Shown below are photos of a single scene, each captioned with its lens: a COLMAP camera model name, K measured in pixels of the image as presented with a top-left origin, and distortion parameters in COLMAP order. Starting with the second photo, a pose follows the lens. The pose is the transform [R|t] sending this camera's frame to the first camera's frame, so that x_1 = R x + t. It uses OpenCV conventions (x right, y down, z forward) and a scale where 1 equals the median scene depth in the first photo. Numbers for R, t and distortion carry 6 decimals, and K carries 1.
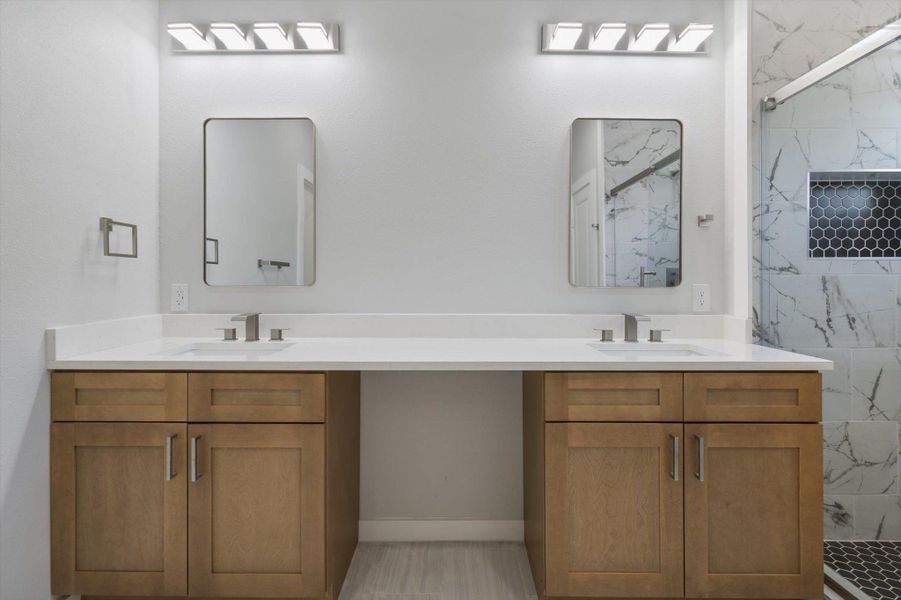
lens RADIAL K [[450.8, 0, 451.2], [0, 450.8, 283.4], [0, 0, 1]] dist [0.001514, -0.000159]
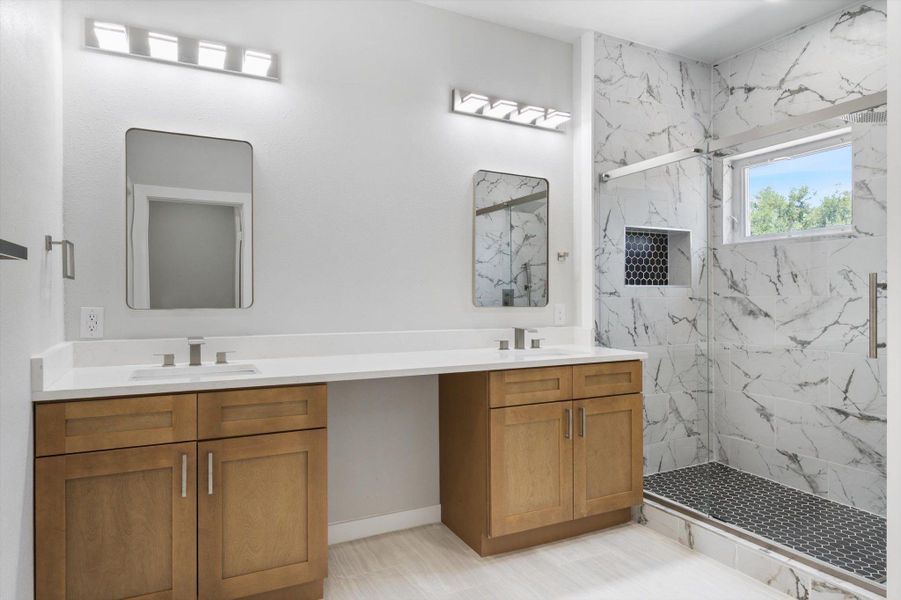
lens RADIAL K [[530.1, 0, 450.5], [0, 530.1, 300.0], [0, 0, 1]] dist [-0.001585, 0.001142]
pose [[0.895957, -0.003125, 0.444131, -0.482967], [0.003203, 0.999995, 0.000575, -0.013581], [-0.444130, 0.000907, 0.895962, -0.290514]]
